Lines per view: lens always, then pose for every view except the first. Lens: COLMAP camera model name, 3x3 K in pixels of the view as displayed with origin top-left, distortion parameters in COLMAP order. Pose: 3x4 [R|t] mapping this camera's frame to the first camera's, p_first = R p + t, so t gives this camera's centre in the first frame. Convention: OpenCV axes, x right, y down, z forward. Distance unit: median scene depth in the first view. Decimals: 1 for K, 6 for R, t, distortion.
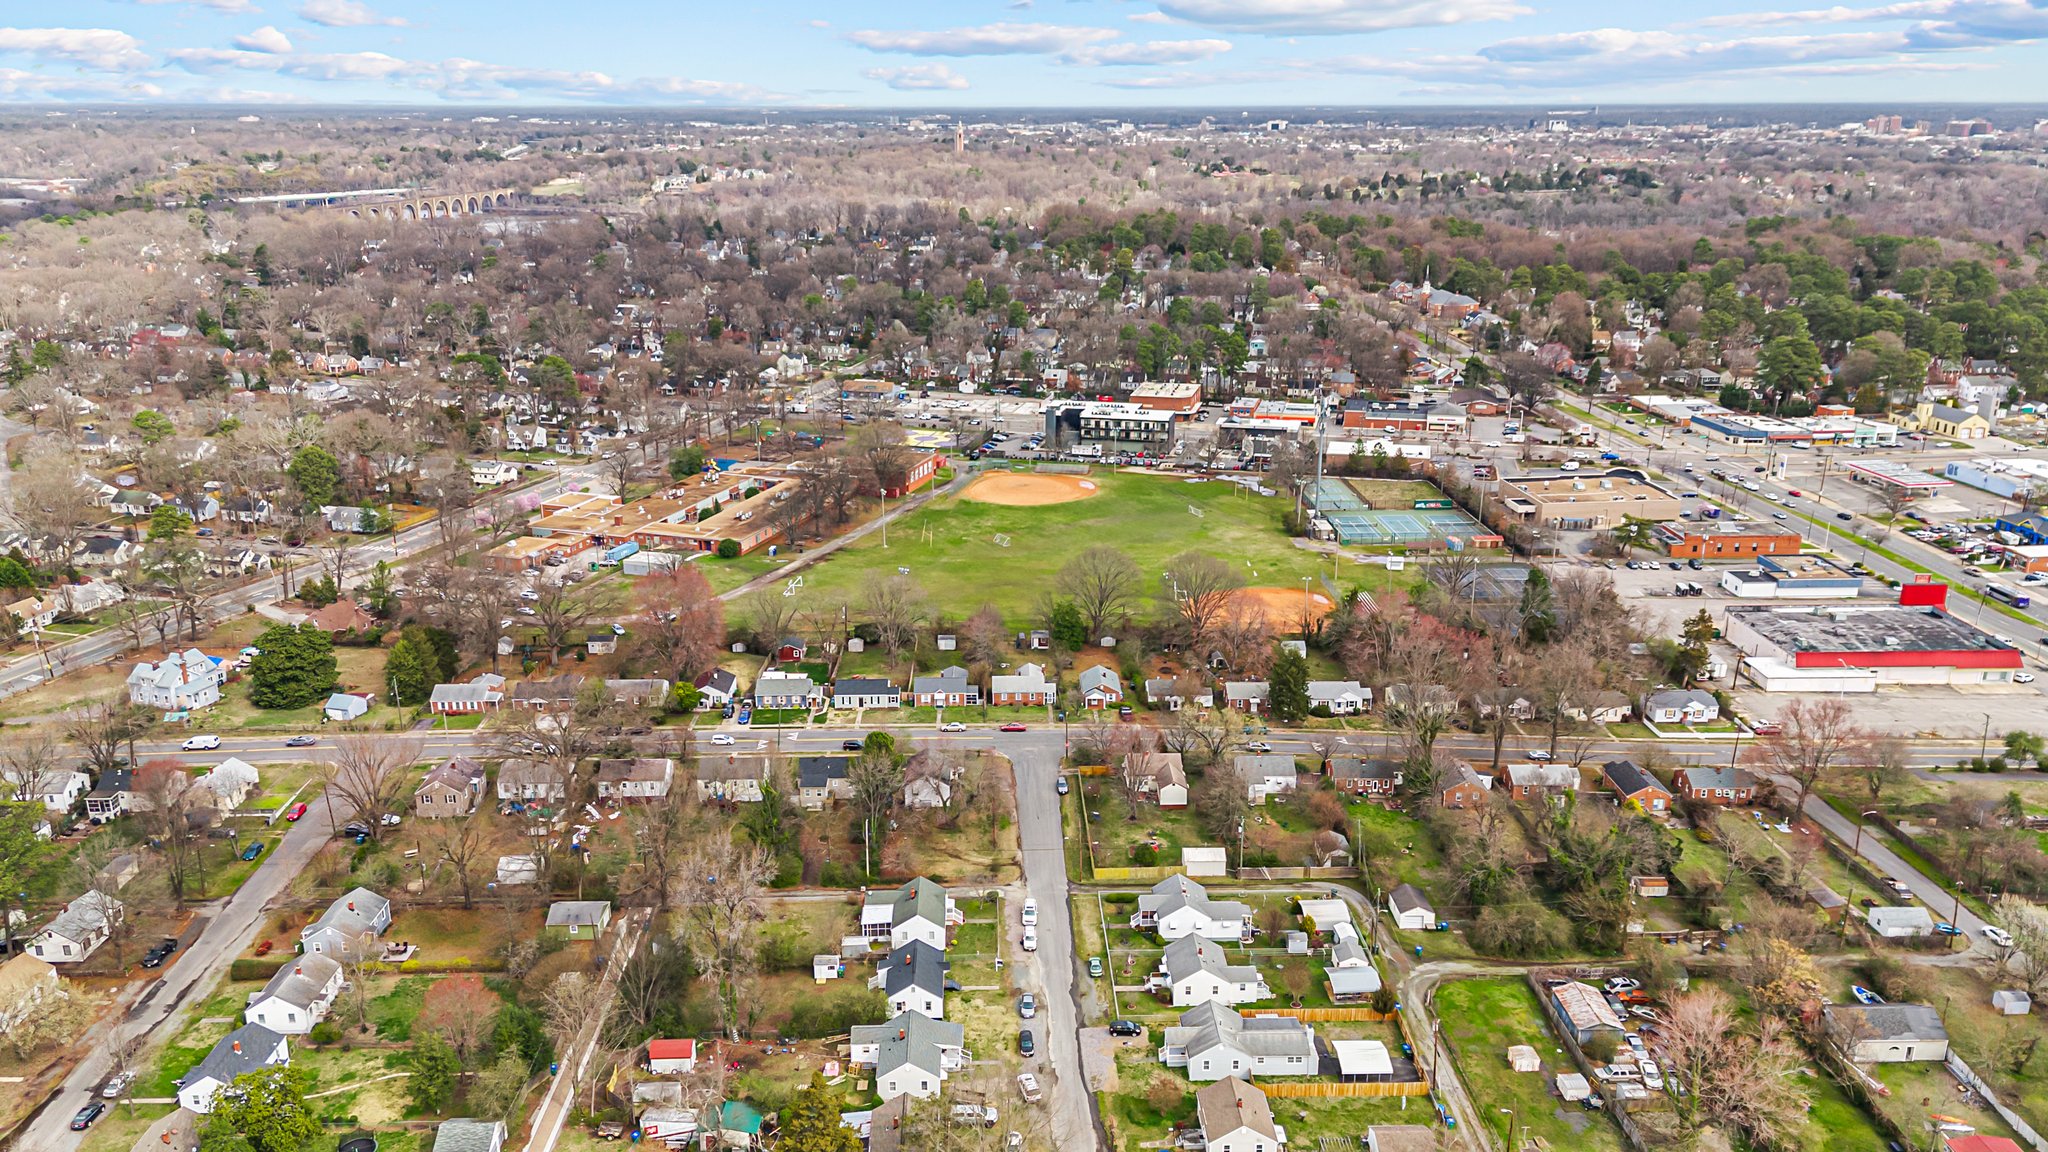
lens RADIAL K [[1537.6, 0, 1024.0], [0, 1537.6, 576.0], [0, 0, 1]] dist [0.078137, -0.110061]
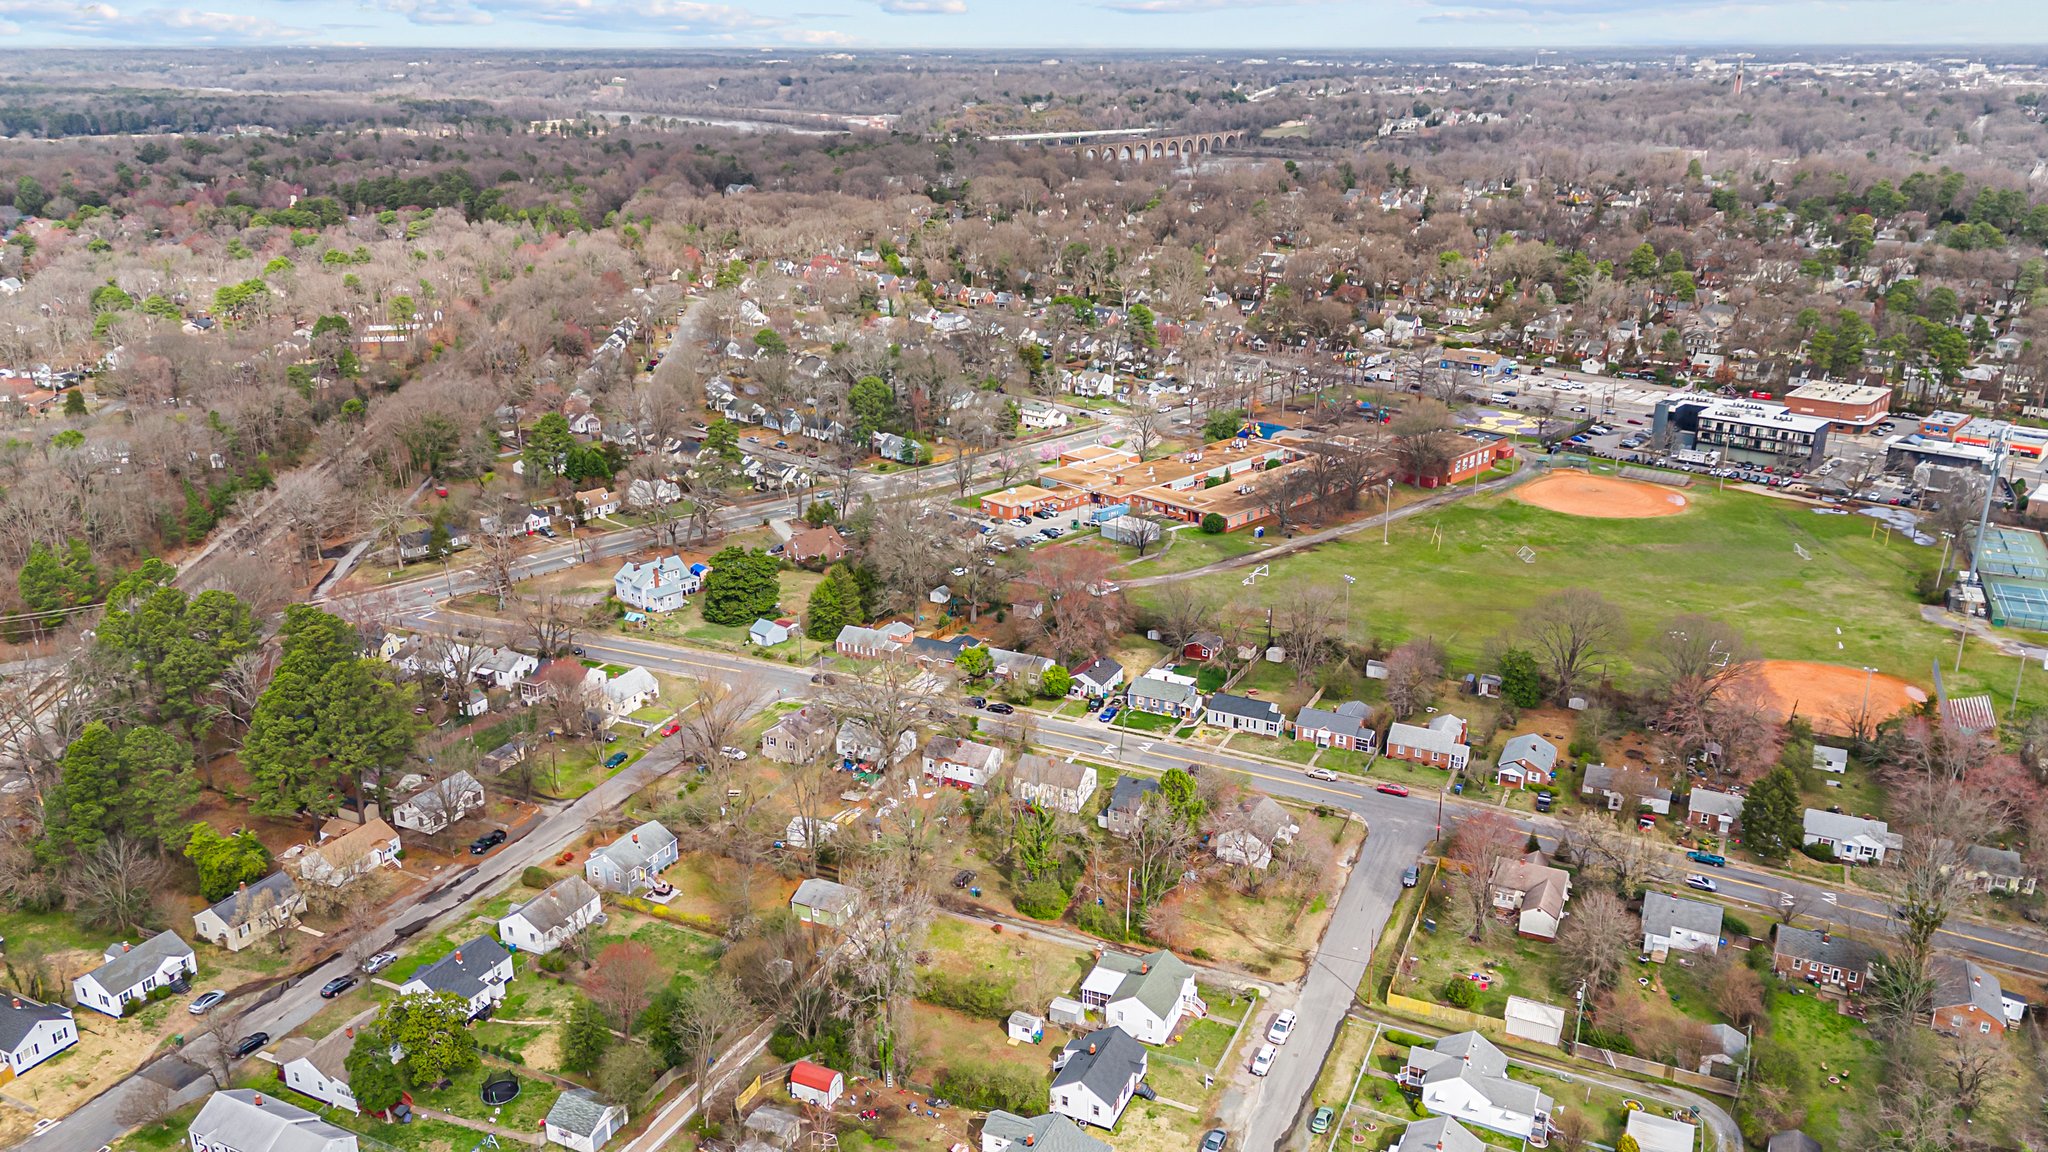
lens RADIAL K [[1537.6, 0, 1024.0], [0, 1537.6, 576.0], [0, 0, 1]] dist [0.078137, -0.110061]
pose [[0.889284, 0.146657, -0.433203, 0.118937], [-0.131745, 0.989187, 0.064432, -0.032245], [0.437968, -0.000226, 0.898990, 0.113555]]
